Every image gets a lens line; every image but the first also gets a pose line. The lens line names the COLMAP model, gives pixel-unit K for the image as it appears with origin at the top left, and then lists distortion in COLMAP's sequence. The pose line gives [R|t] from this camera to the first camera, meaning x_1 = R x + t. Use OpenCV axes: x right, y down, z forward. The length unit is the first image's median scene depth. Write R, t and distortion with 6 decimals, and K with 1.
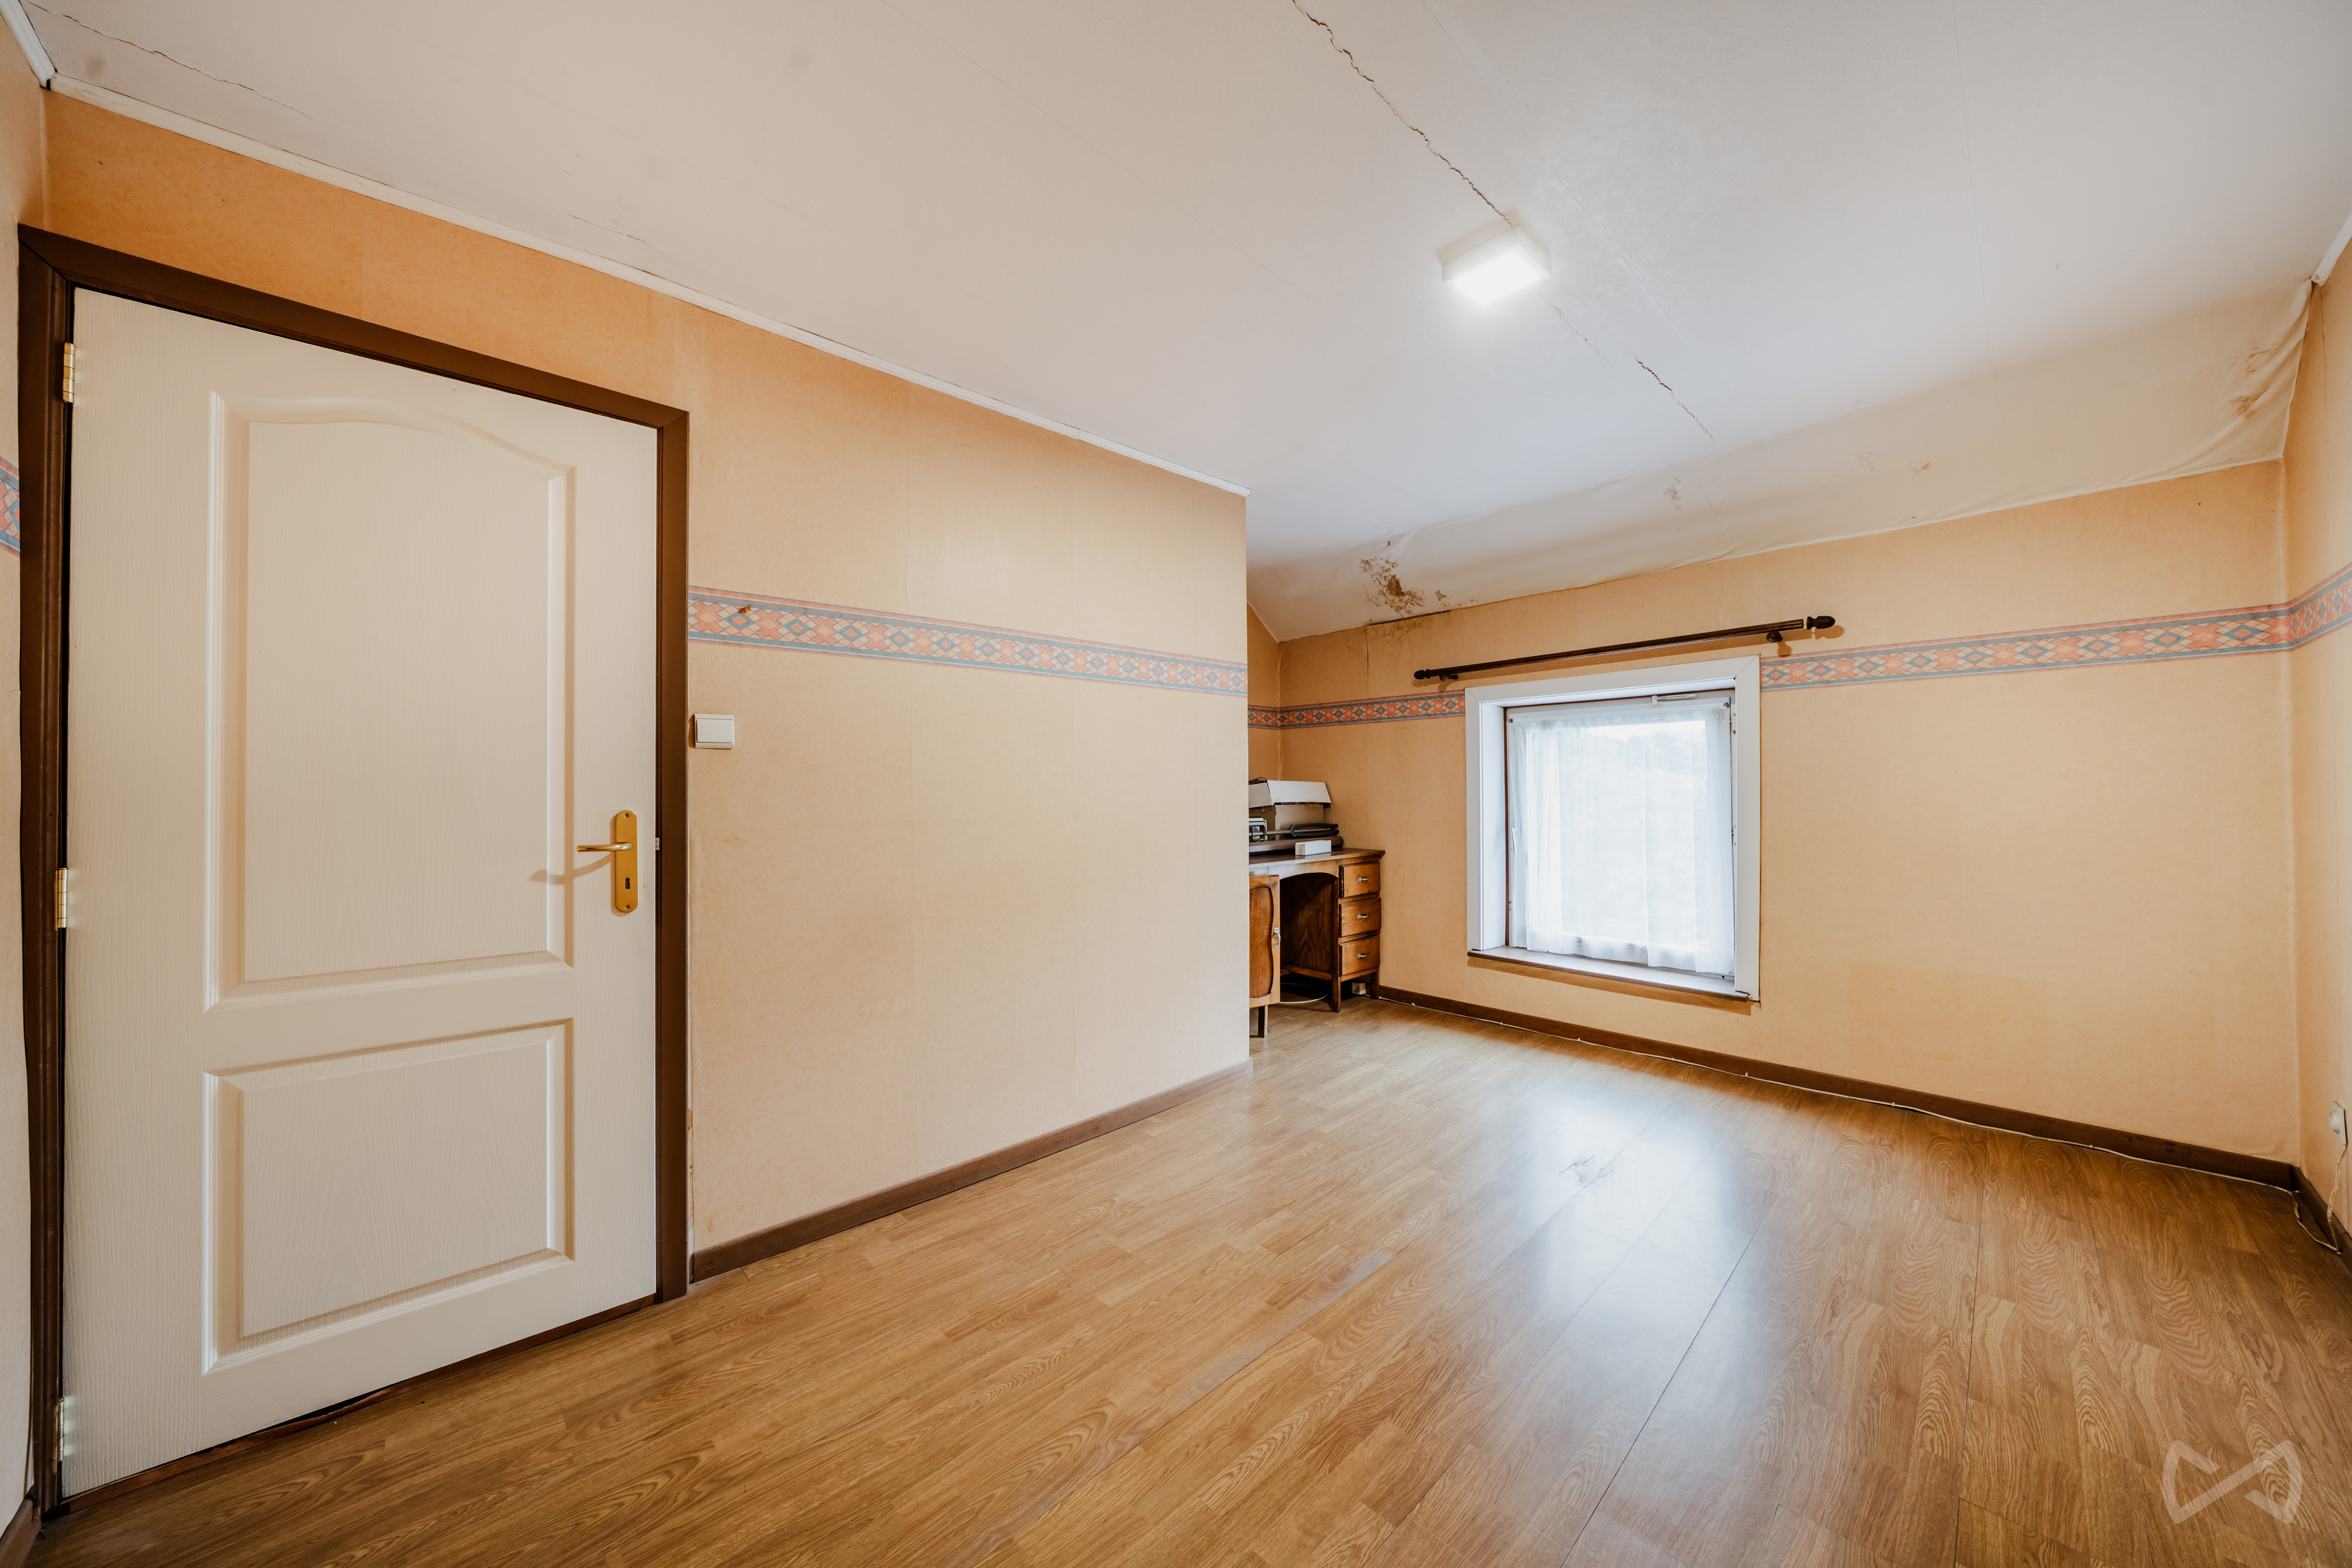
lens RADIAL K [[801.6, 0, 1176.4], [0, 801.6, 785.5], [0, 0, 1]] dist [-0.002294, -0.000014]
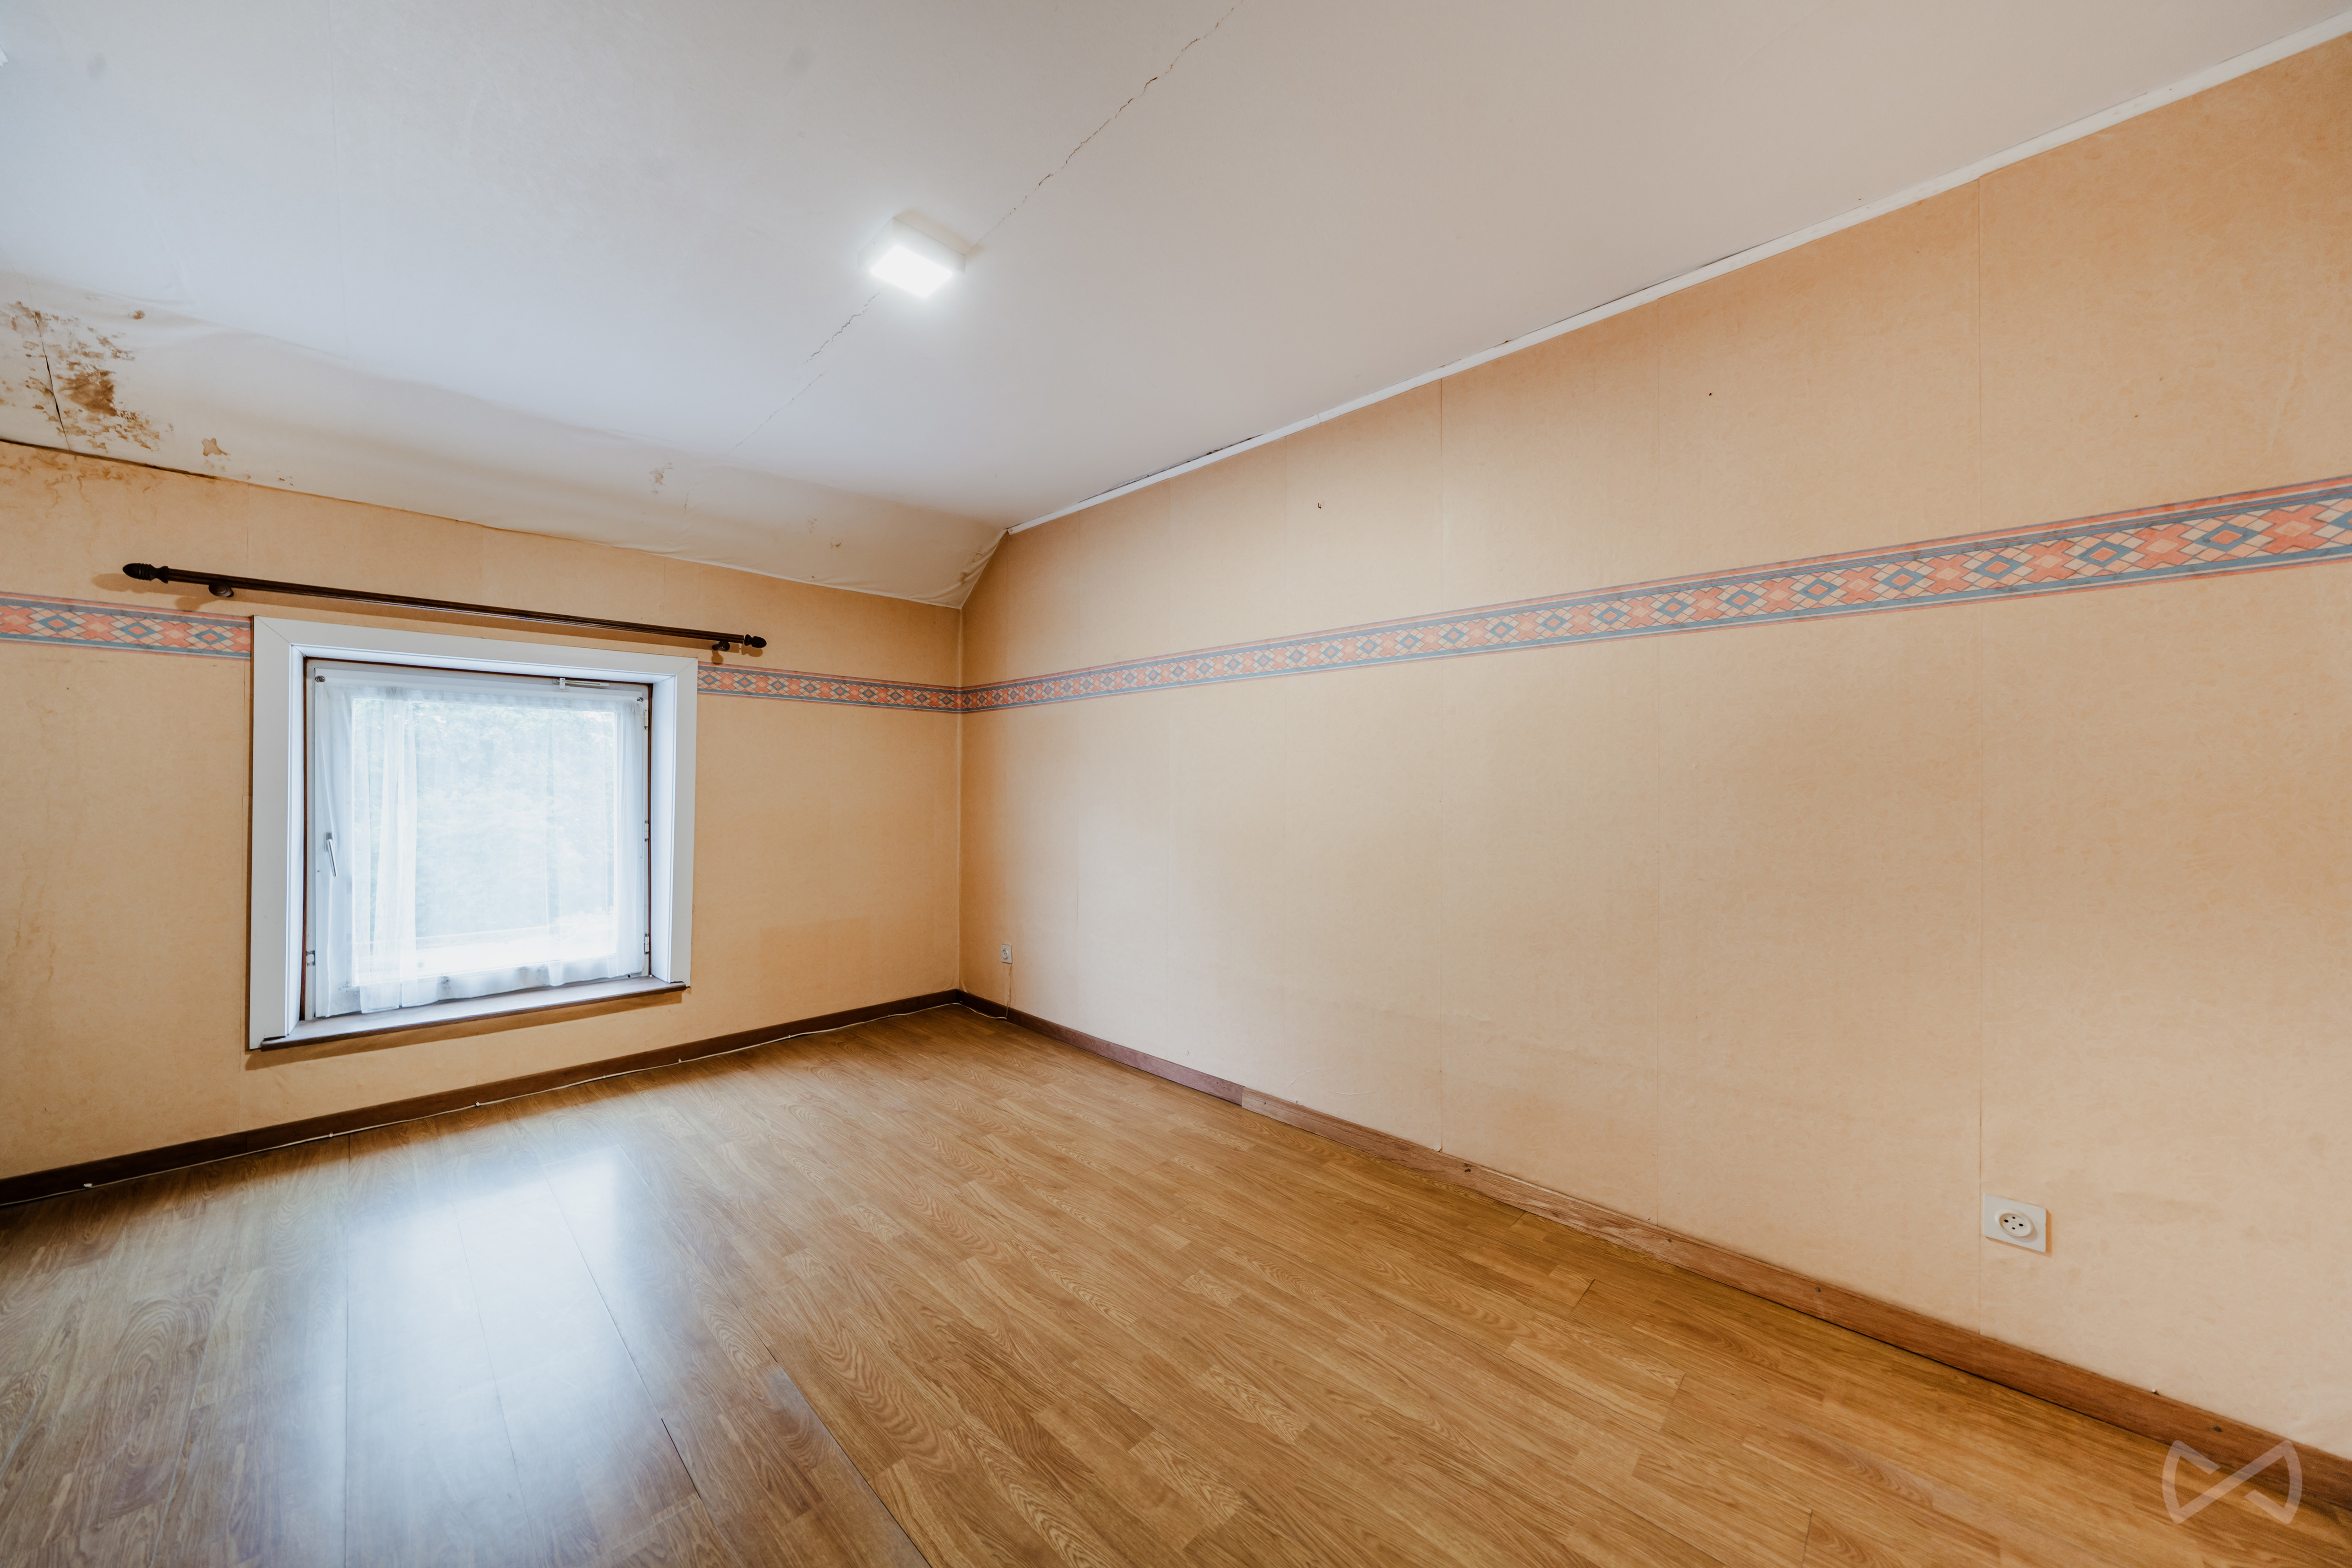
lens RADIAL K [[801.6, 0, 1167.8], [0, 801.6, 782.0], [0, 0, 1]] dist [-0.002294, -0.000014]
pose [[-0.041904, 0.012130, 0.999048, -0.420807], [-0.010211, 0.999869, -0.012568, 0.008867], [-0.999069, -0.010728, -0.041774, 0.498155]]
